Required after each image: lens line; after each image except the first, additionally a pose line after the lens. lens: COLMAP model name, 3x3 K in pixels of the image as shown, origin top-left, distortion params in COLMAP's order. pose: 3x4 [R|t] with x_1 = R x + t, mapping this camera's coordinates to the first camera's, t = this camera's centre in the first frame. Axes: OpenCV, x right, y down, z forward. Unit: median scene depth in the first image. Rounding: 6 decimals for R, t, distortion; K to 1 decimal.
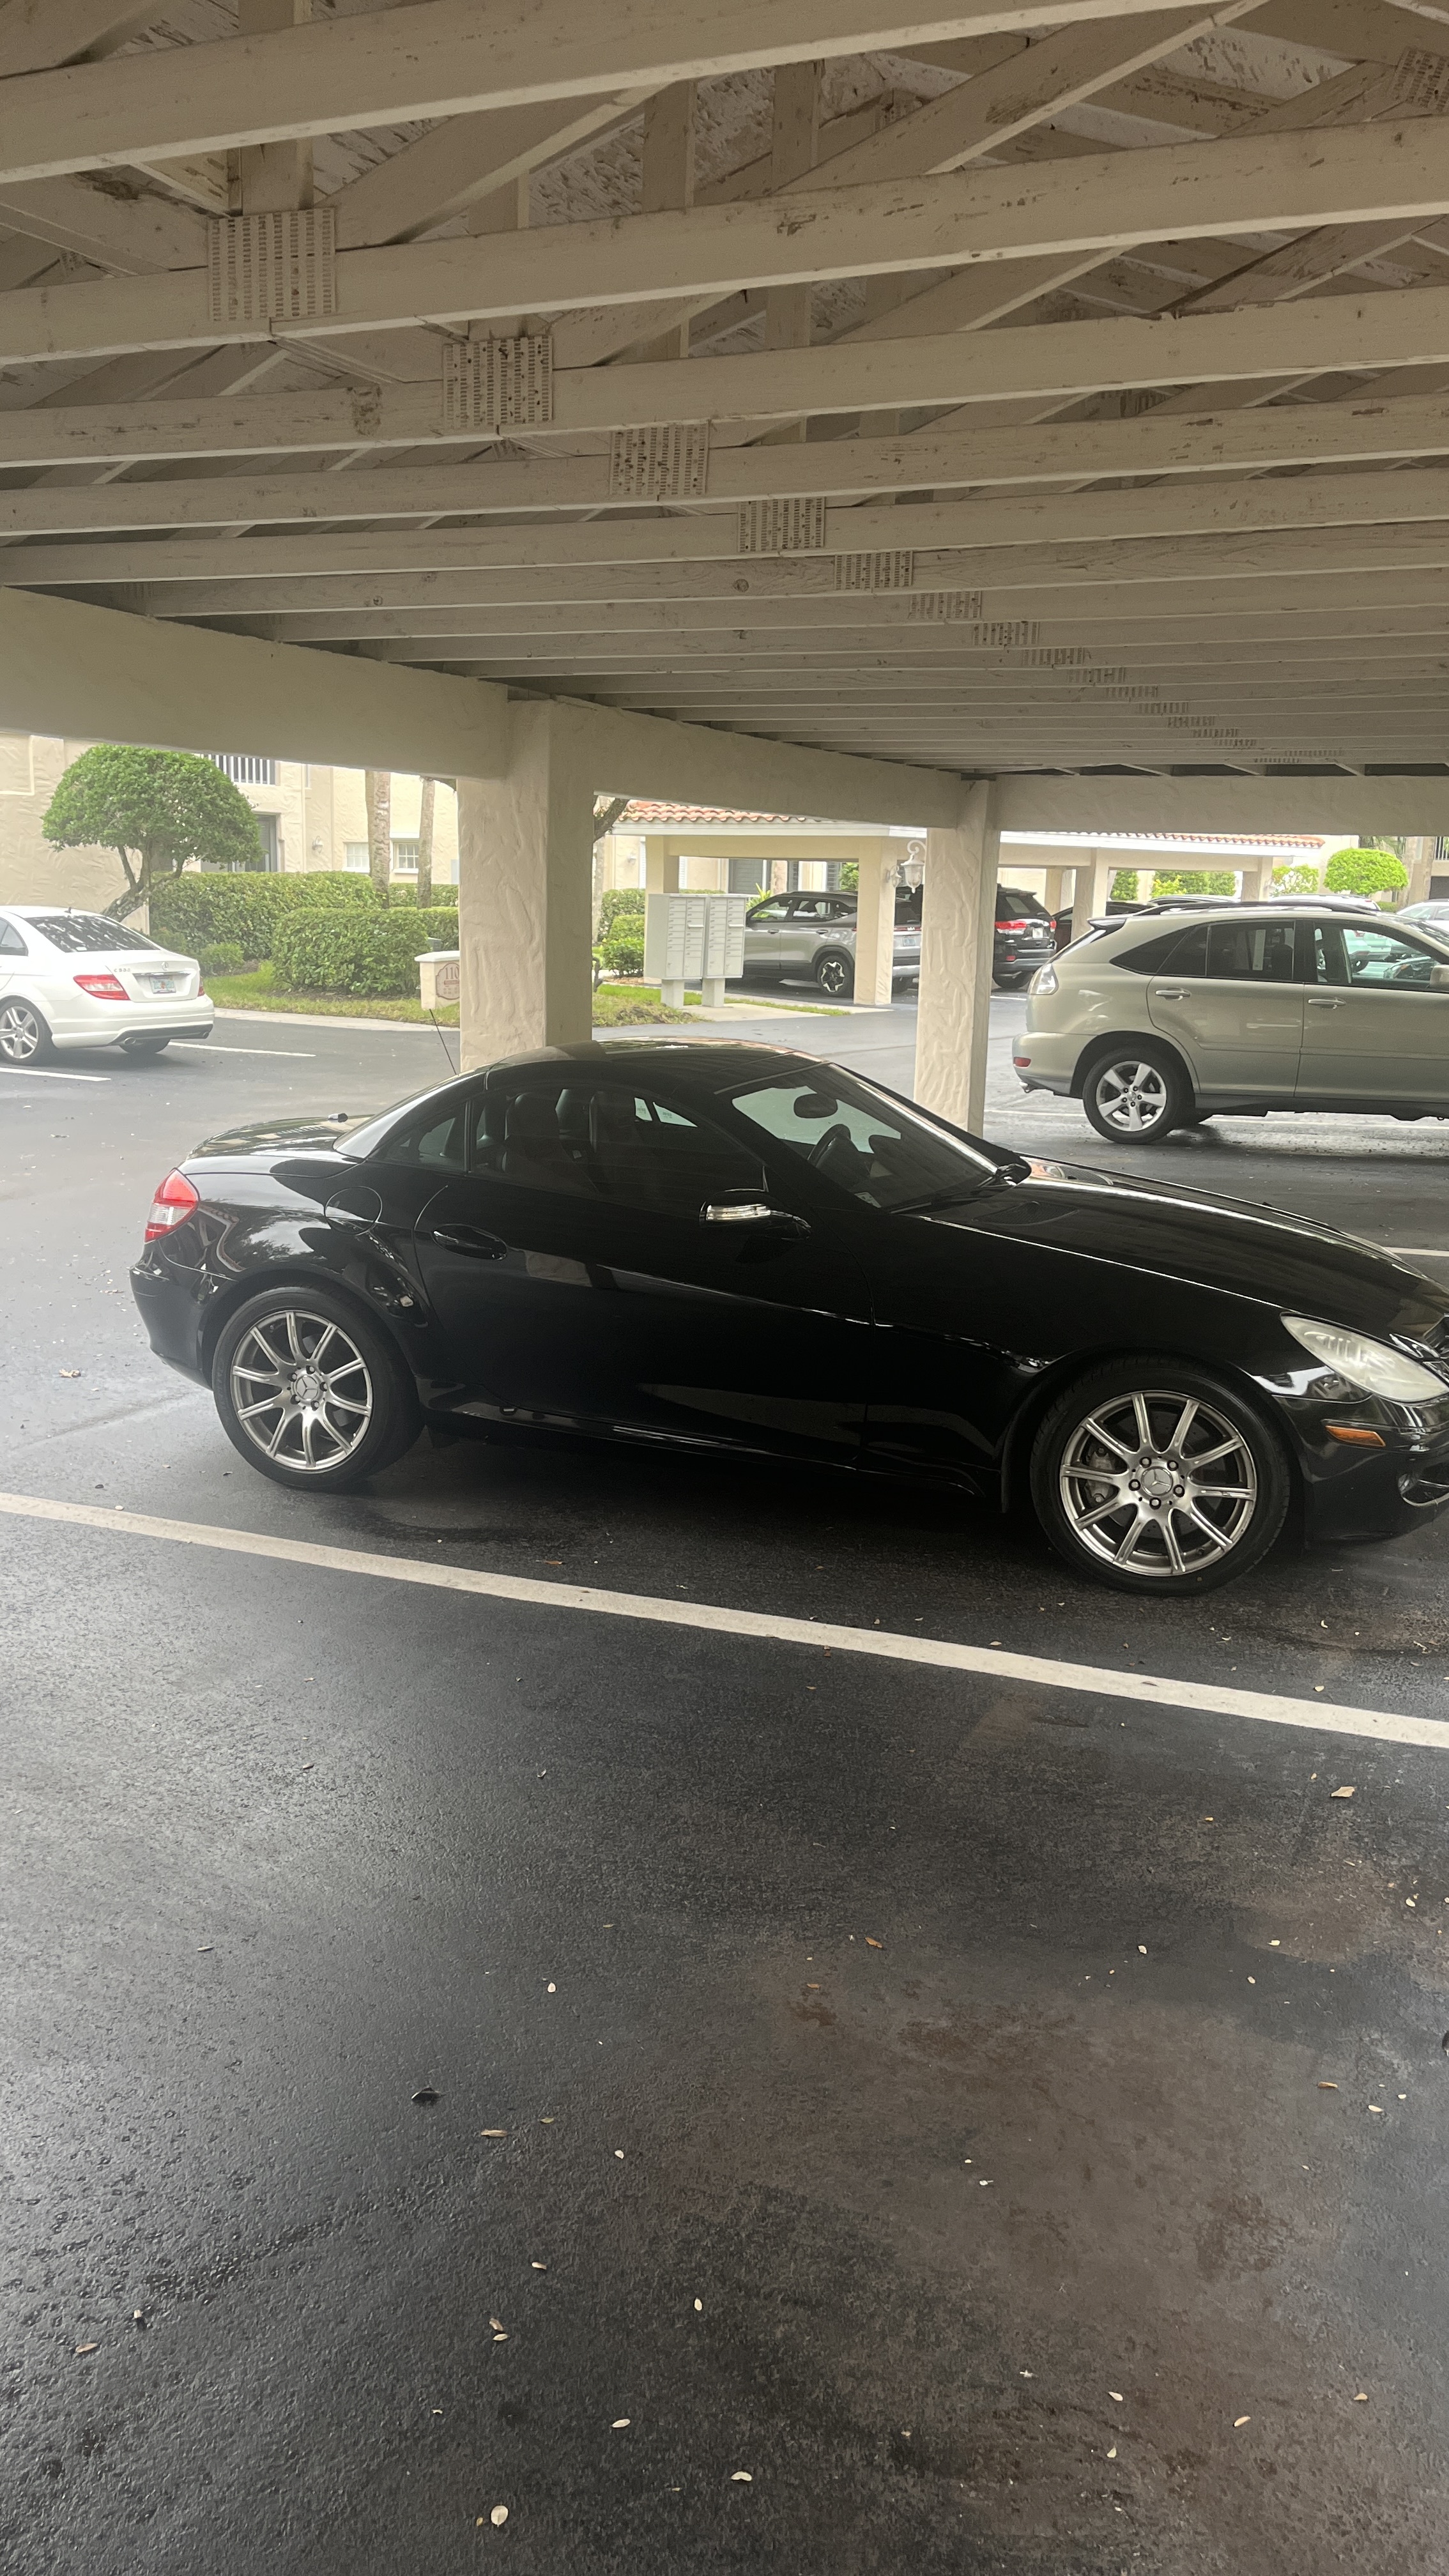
lens RADIAL K [[1961.6, 0, 728.8], [0, 1961.6, 1252.3], [0, 0, 1]] dist [-0.000681, 0.000138]
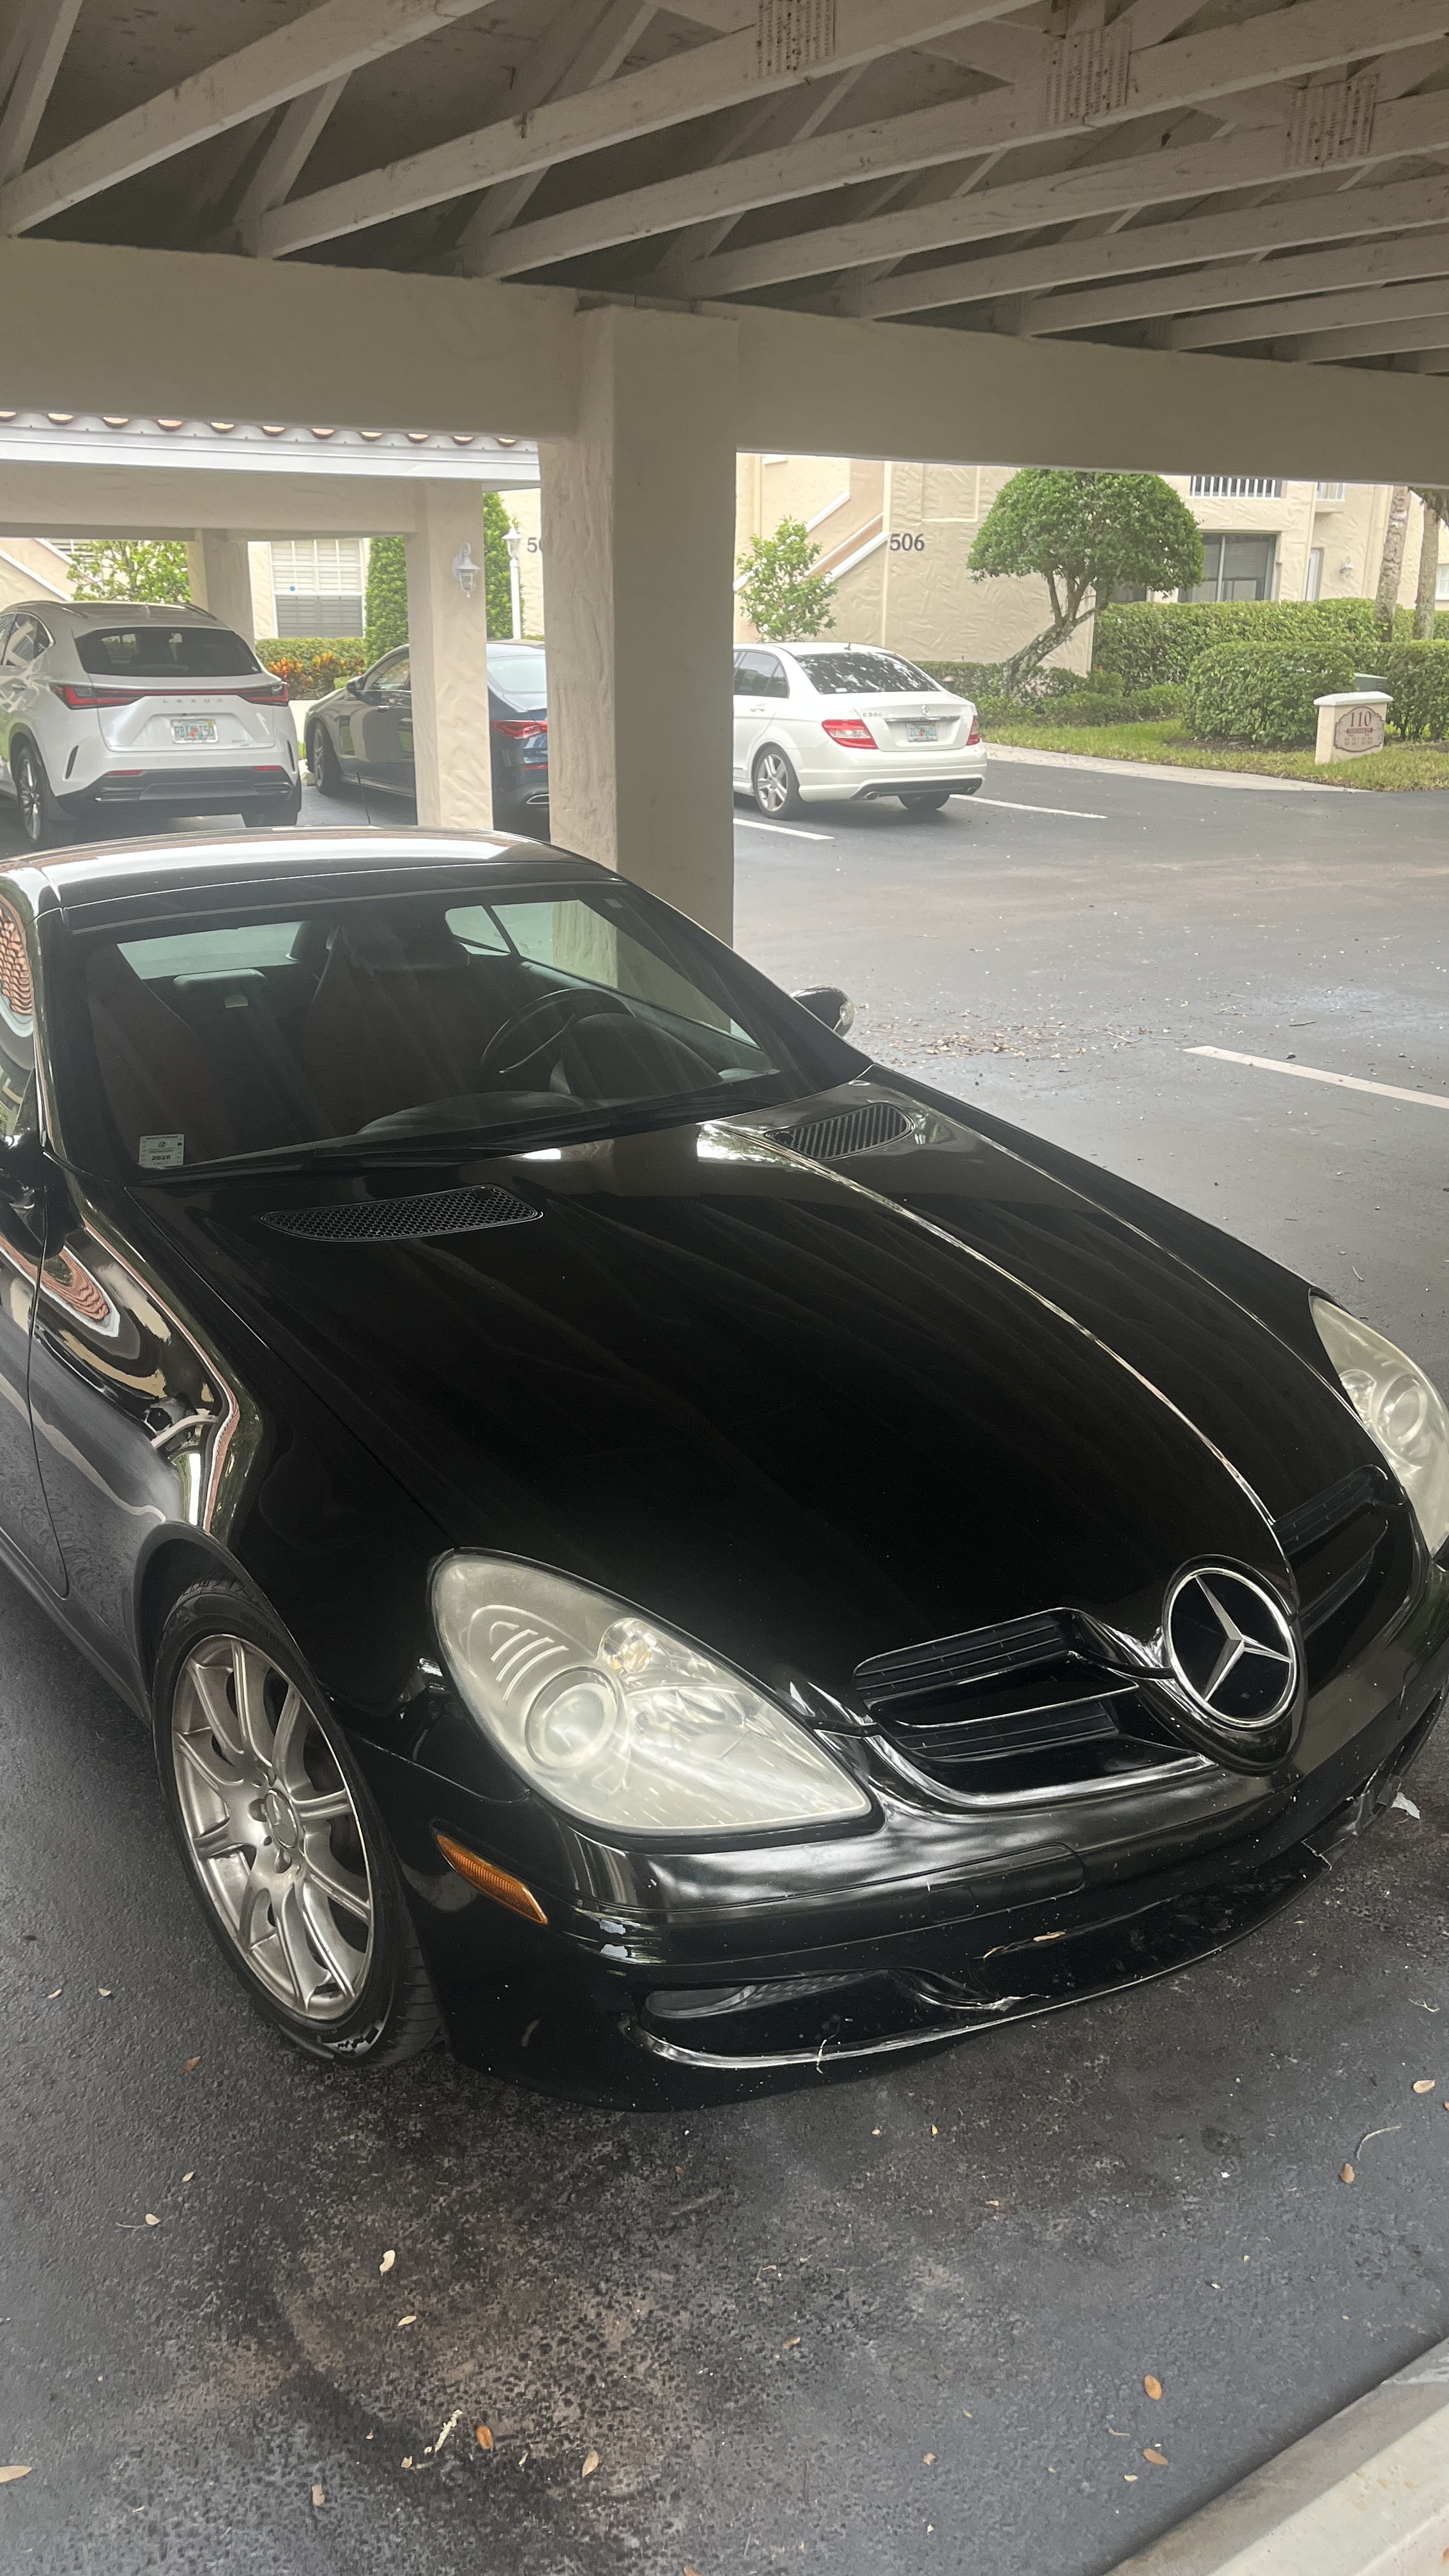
lens RADIAL K [[1956.7, 0, 724.5], [0, 1956.7, 1288.0], [0, 0, 1]] dist [0.008582, 0.005221]
pose [[0.837881, 0.157935, -0.522505, 0.139060], [-0.082362, 0.982848, 0.165006, -0.025660], [0.539603, -0.095221, 0.836517, 0.171387]]
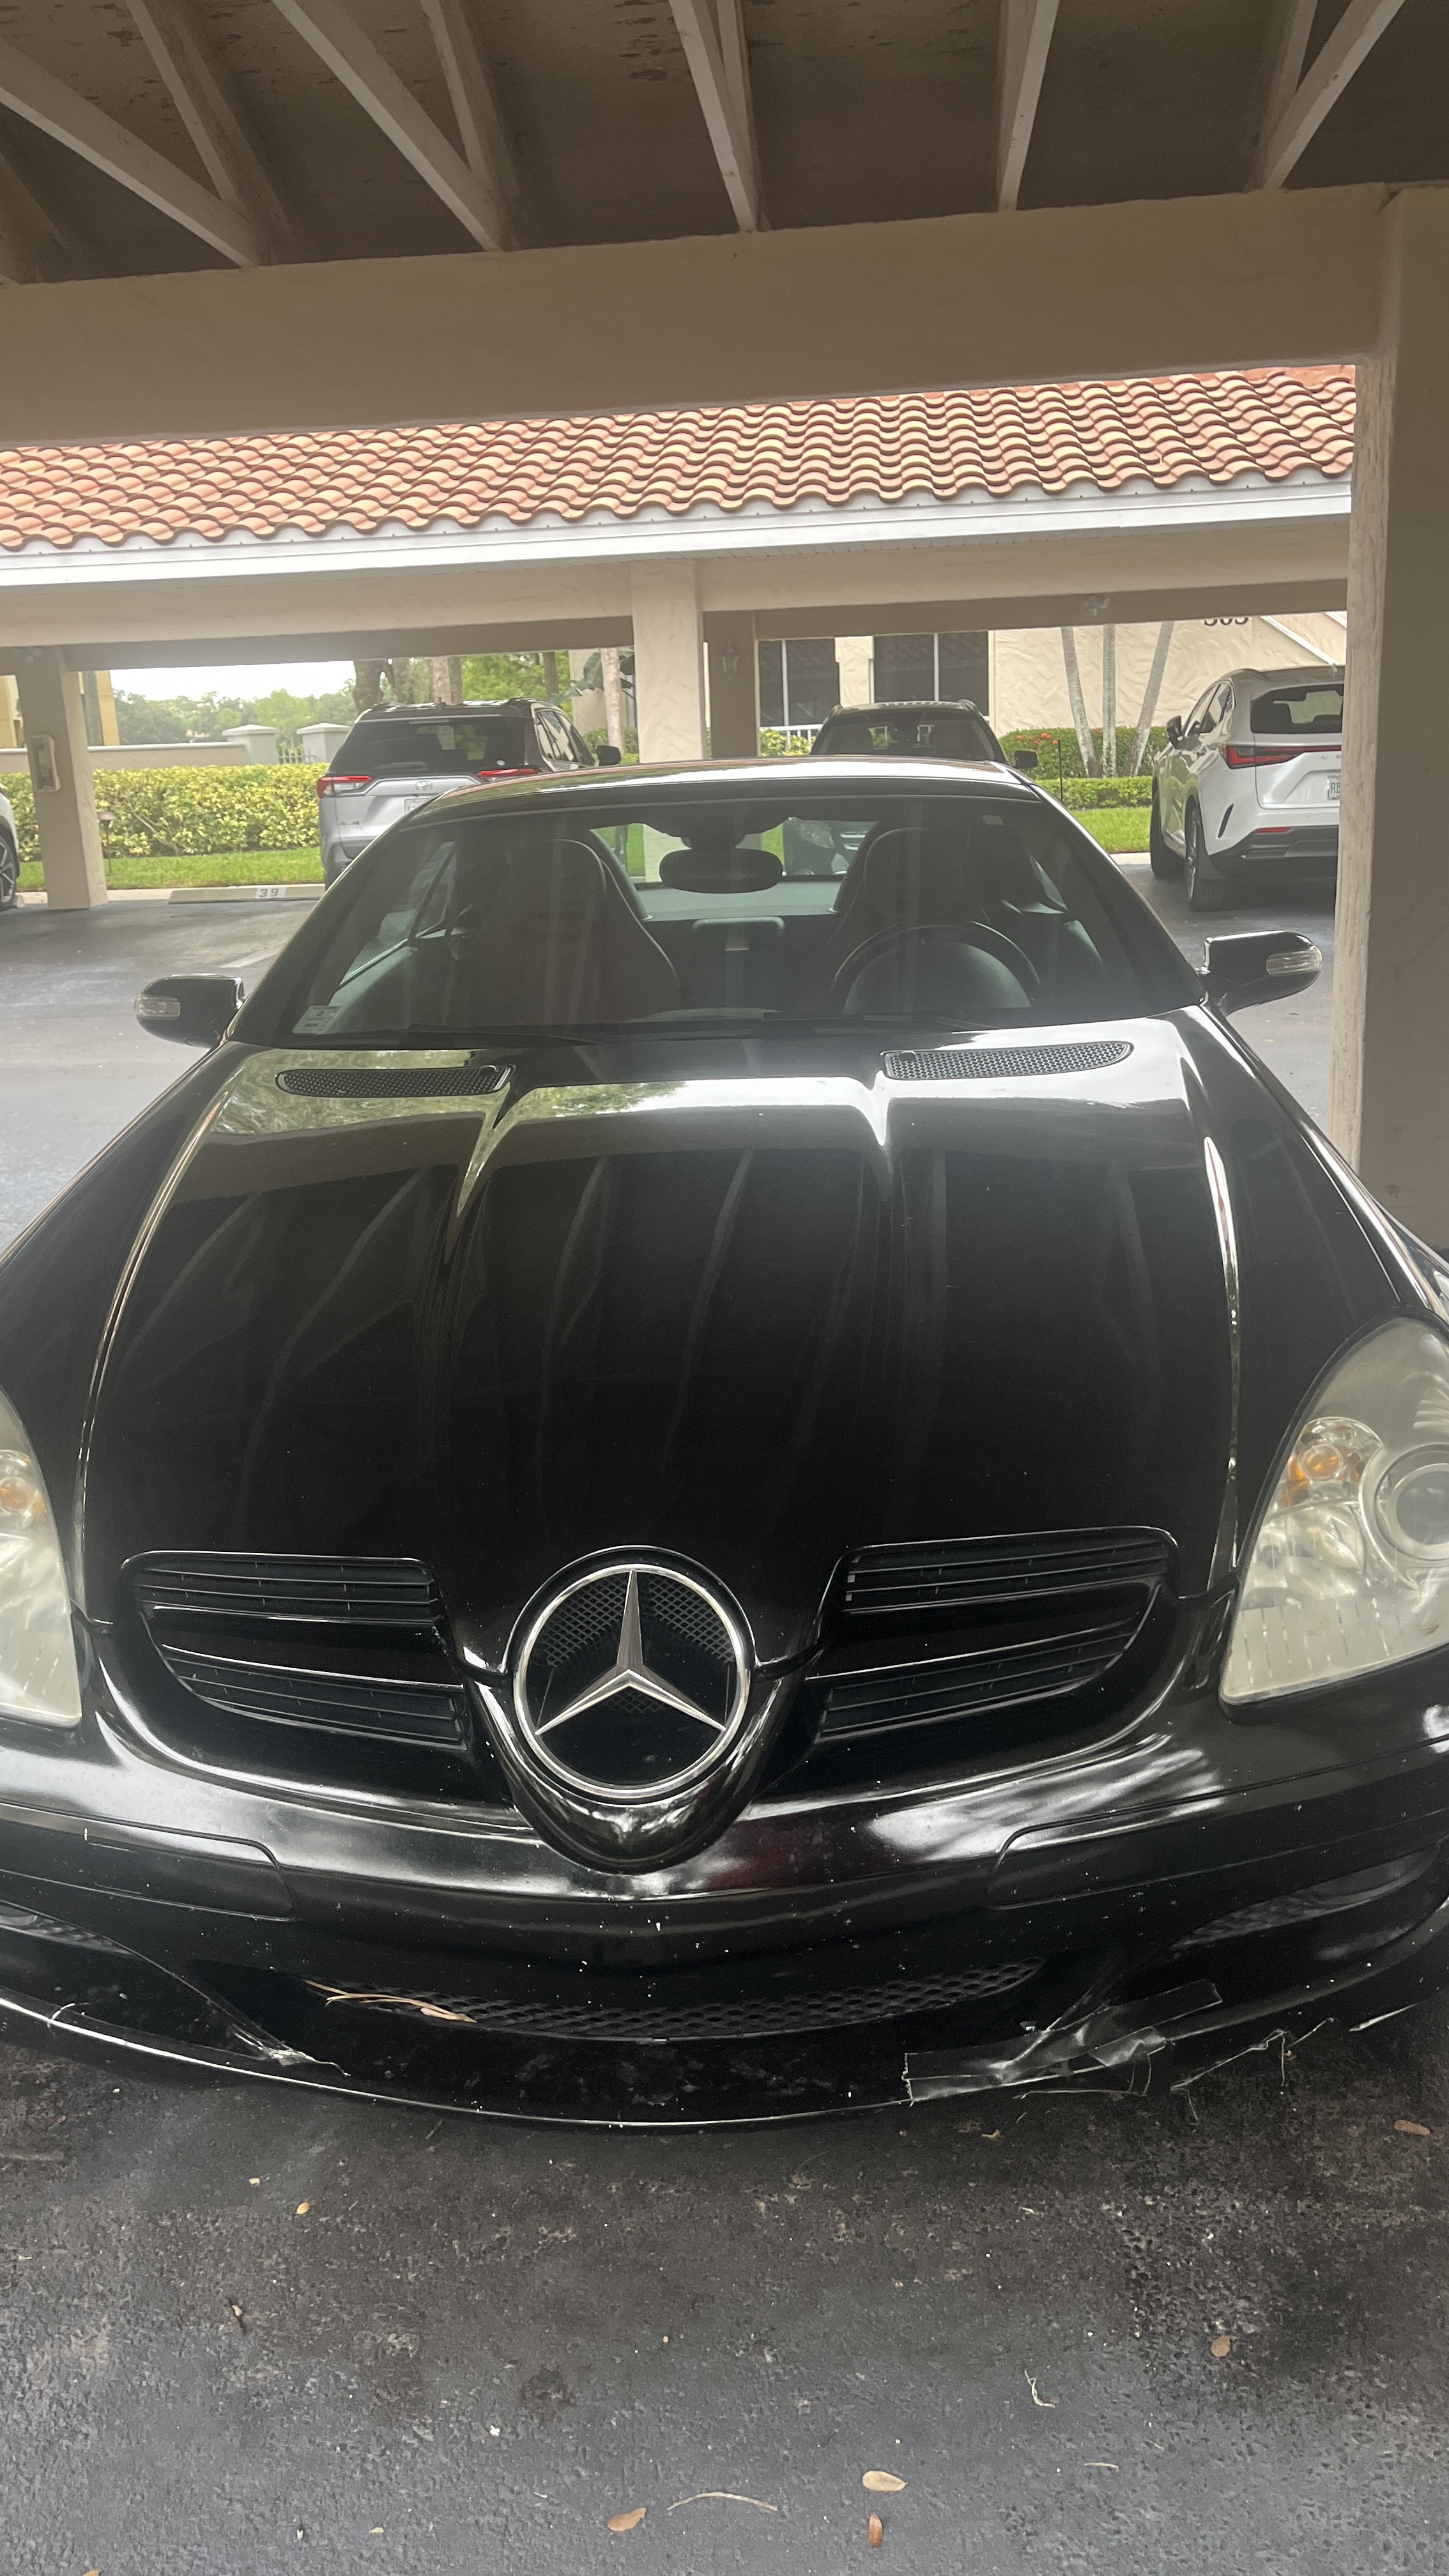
lens RADIAL K [[1961.6, 0, 728.8], [0, 1961.6, 1252.3], [0, 0, 1]] dist [-0.000681, 0.000138]
pose [[0.305294, 0.194030, -0.932281, 0.179634], [-0.118838, 0.979131, 0.164865, -0.019009], [0.944814, 0.060458, 0.321981, 0.259181]]
